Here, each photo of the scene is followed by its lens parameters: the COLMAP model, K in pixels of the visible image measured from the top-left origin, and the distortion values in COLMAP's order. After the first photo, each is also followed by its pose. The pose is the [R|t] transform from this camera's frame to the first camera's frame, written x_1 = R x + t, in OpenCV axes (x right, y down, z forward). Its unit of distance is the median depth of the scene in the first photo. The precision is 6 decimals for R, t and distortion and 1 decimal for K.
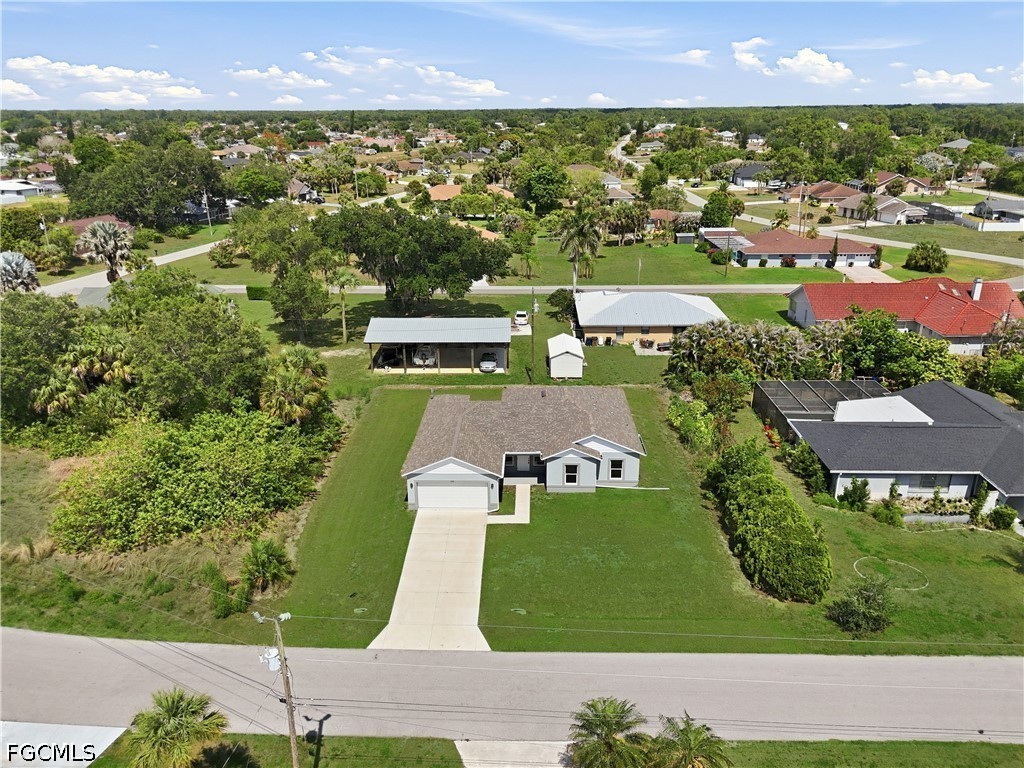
lens RADIAL K [[755.4, 0, 512.0], [0, 755.4, 384.0], [0, 0, 1]] dist [0.043460, -0.006548]
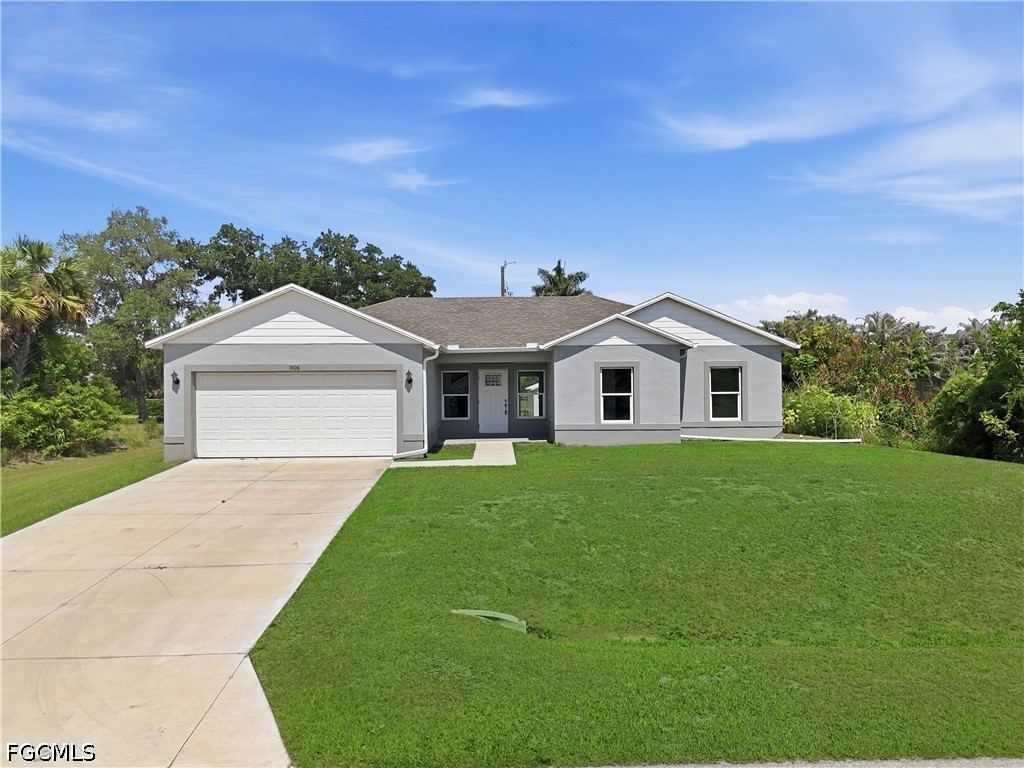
lens RADIAL K [[755.4, 0, 512.0], [0, 755.4, 384.0], [0, 0, 1]] dist [0.043460, -0.006548]
pose [[0.998497, -0.003811, 0.054666, 0.002556], [0.021944, 0.941909, -0.335151, 0.245075], [-0.050213, 0.335847, 0.940577, 0.634001]]
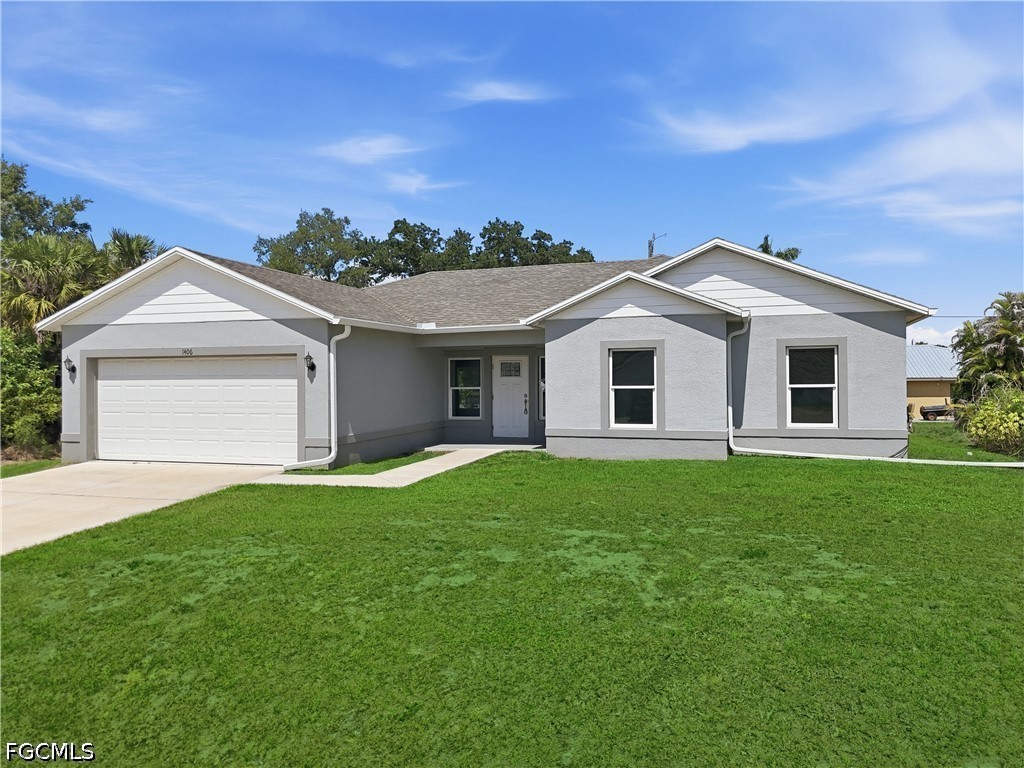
lens RADIAL K [[755.4, 0, 512.0], [0, 755.4, 384.0], [0, 0, 1]] dist [0.043460, -0.006548]
pose [[0.961524, -0.002261, -0.274712, 0.111786], [-0.089470, 0.942873, -0.320913, 0.211030], [0.259744, 0.333144, 0.906393, 0.740824]]
